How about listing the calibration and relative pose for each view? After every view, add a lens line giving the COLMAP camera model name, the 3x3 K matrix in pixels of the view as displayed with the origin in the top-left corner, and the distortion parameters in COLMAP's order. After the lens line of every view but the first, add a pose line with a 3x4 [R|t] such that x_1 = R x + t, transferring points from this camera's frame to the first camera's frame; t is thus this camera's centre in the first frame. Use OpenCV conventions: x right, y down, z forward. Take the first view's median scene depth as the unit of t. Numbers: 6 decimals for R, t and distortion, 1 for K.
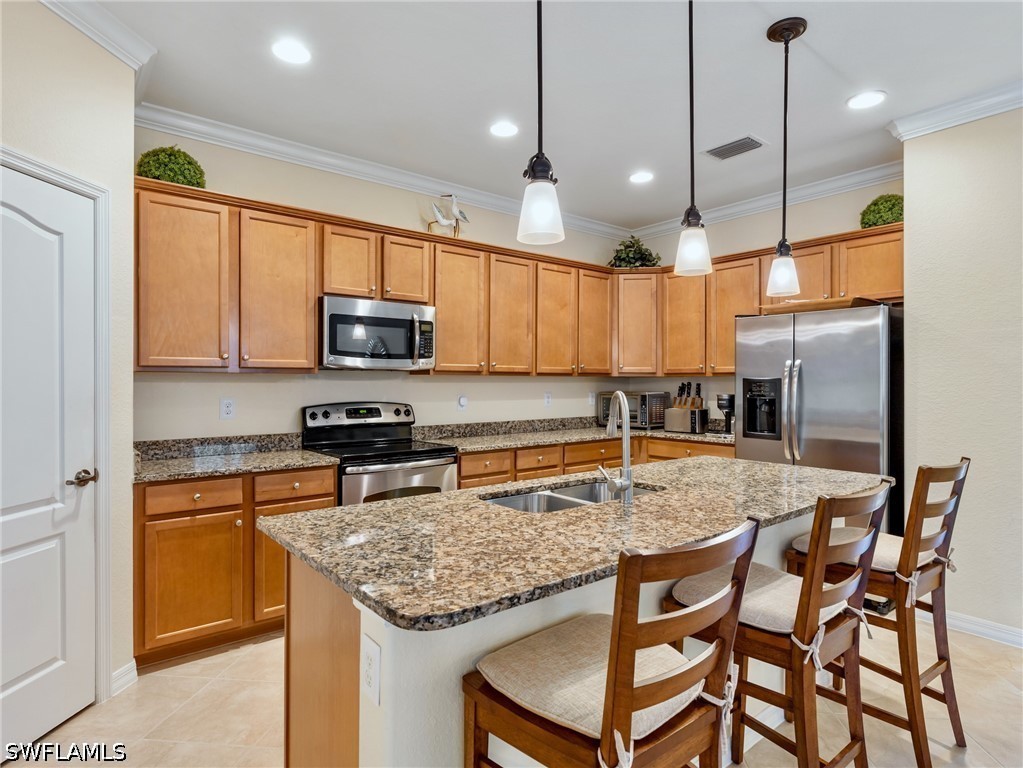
lens RADIAL K [[565.5, 0, 517.6], [0, 565.5, 382.3], [0, 0, 1]] dist [-0.001728, -0.001340]
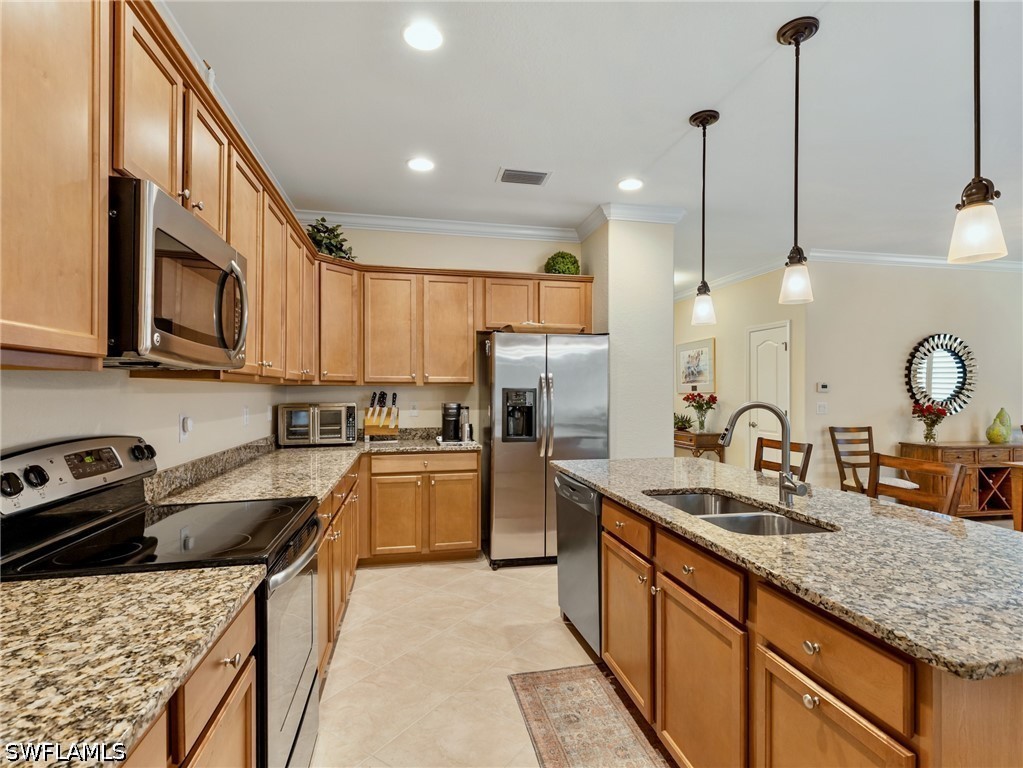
lens RADIAL K [[523.2, 0, 517.1], [0, 523.2, 388.4], [0, 0, 1]] dist [0.011017, -0.003982]
pose [[0.455386, 0.004244, 0.890284, -0.511594], [-0.000555, 0.999990, -0.004483, -0.002782], [-0.890294, 0.001547, 0.455384, 0.544893]]
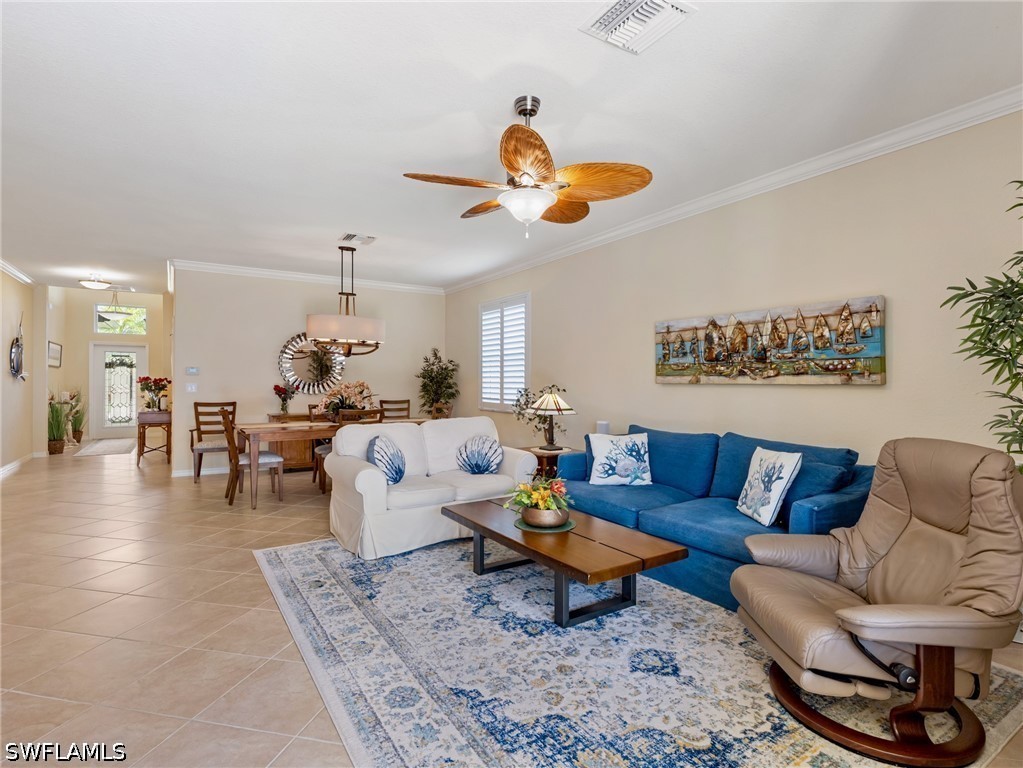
lens RADIAL K [[523.2, 0, 523.8], [0, 523.2, 380.9], [0, 0, 1]] dist [0.011017, -0.003982]
pose [[0.106368, -0.000694, 0.994327, -0.519335], [-0.003031, 0.999995, 0.001022, 0.016715], [-0.994322, -0.003123, 0.106365, -0.950725]]
